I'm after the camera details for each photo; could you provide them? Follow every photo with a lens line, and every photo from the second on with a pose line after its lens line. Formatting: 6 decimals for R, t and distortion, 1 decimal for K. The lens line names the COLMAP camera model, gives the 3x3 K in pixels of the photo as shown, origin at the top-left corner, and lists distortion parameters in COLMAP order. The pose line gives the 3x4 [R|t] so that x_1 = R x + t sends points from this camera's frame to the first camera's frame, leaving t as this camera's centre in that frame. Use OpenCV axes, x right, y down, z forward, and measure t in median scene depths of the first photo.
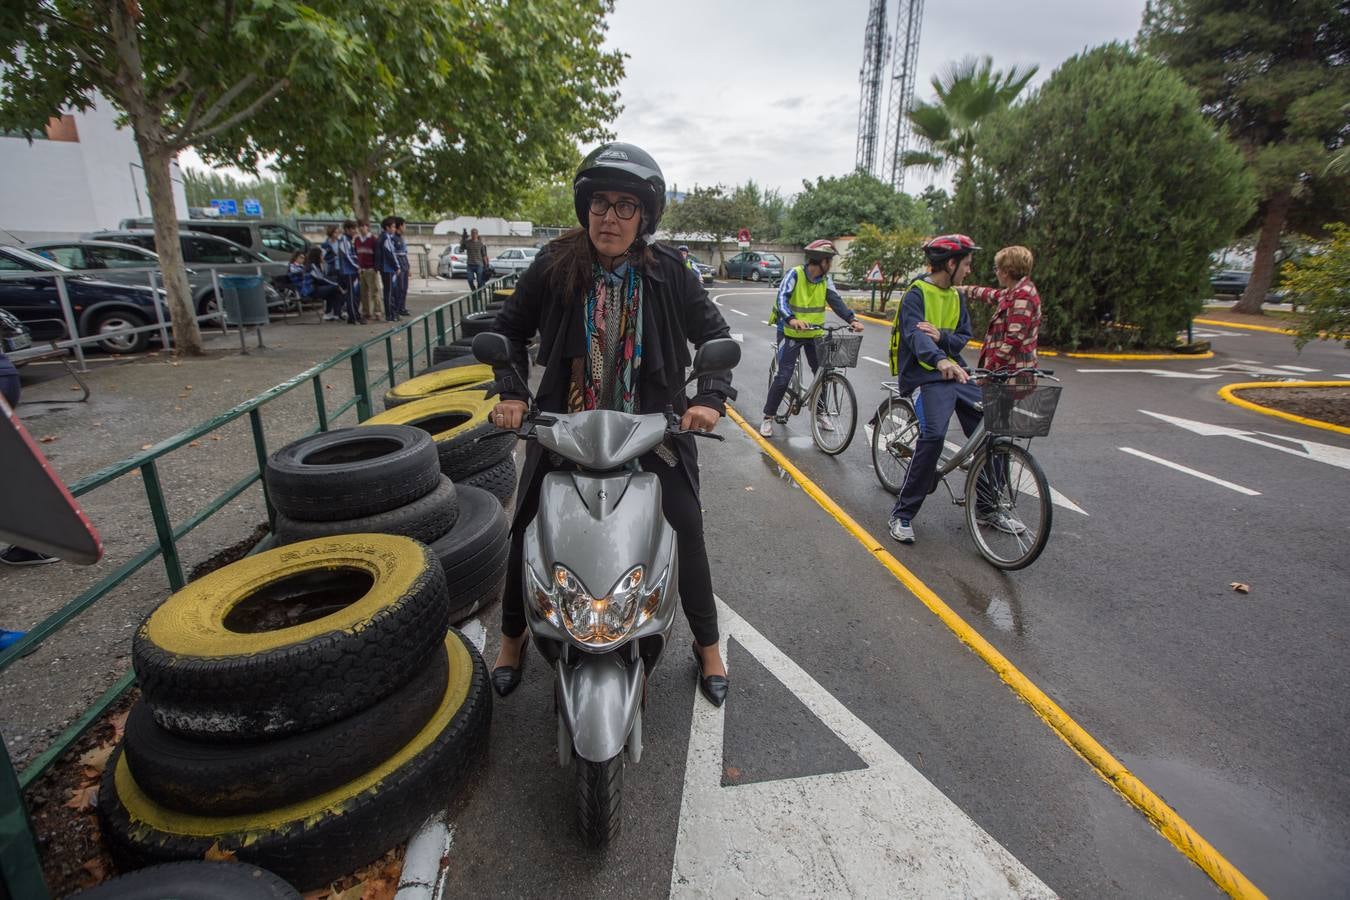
lens RADIAL K [[636.6, 0, 675.0], [0, 636.6, 450.0], [0, 0, 1]] dist [-0.052257, 0.018150]
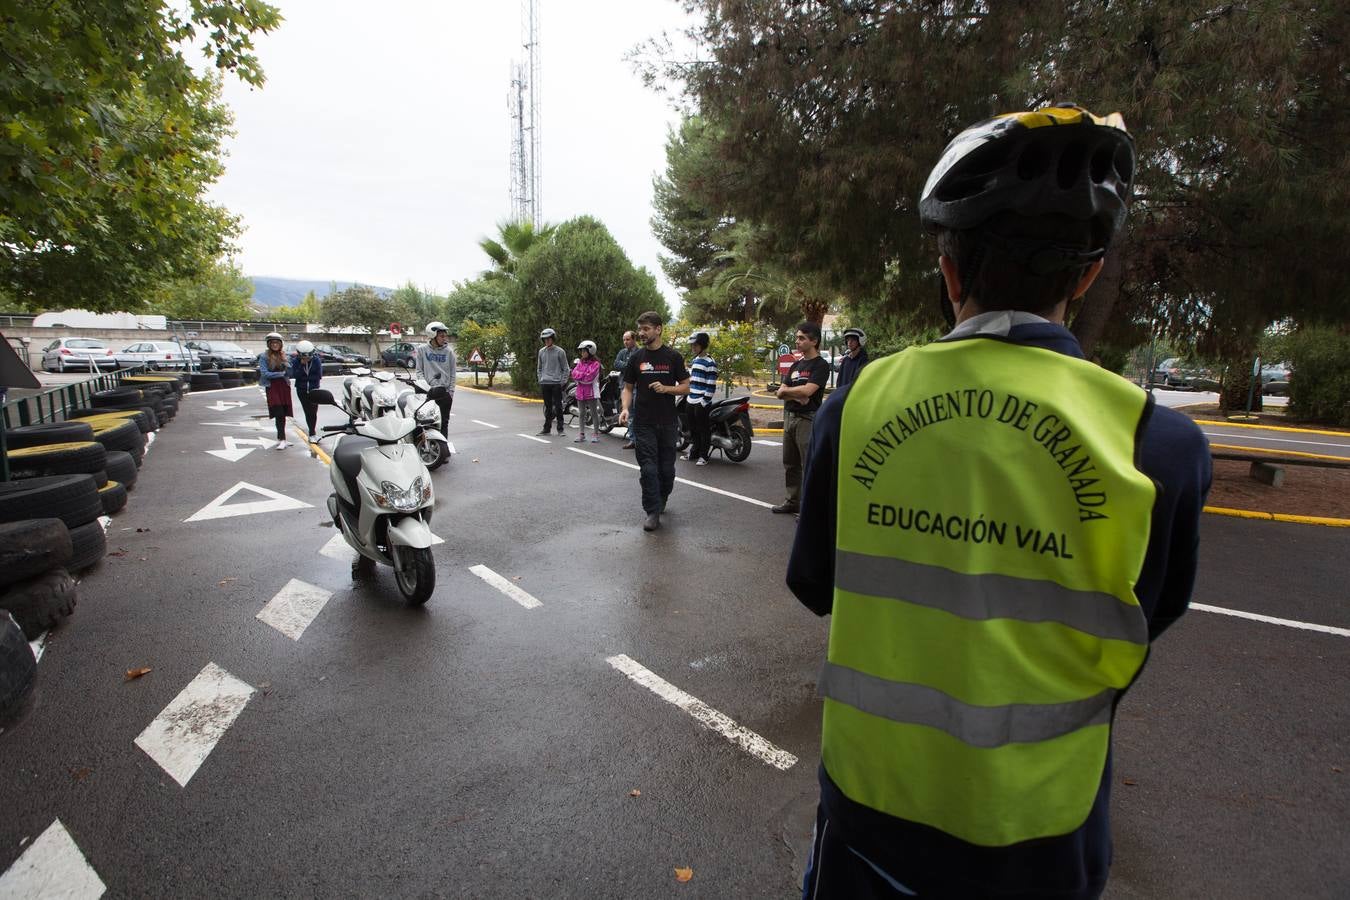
lens RADIAL K [[618.2, 0, 675.0], [0, 618.2, 450.0], [0, 0, 1]] dist [-0.053270, 0.019336]
pose [[0.889286, -0.083789, 0.449611, 0.049018], [0.140994, 0.985420, -0.095231, 0.054798], [-0.435076, 0.148080, 0.888133, -0.172426]]
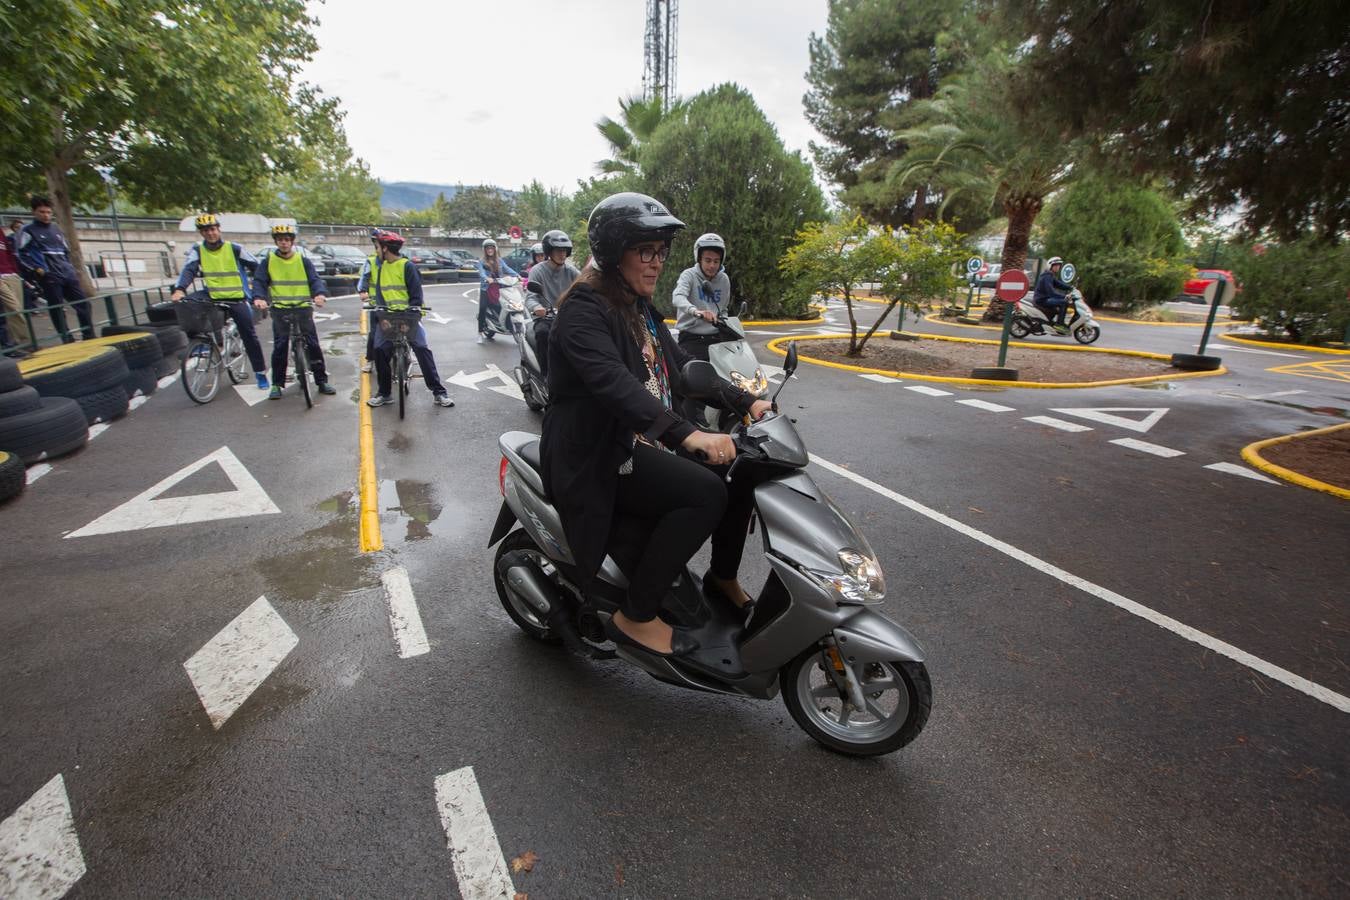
lens RADIAL K [[636.6, 0, 675.0], [0, 636.6, 450.0], [0, 0, 1]] dist [-0.052257, 0.018150]
pose [[0.963994, -0.077401, 0.254409, 0.077206], [0.076411, 0.996981, 0.013789, 0.030120], [-0.254708, 0.006147, 0.966998, -0.088364]]
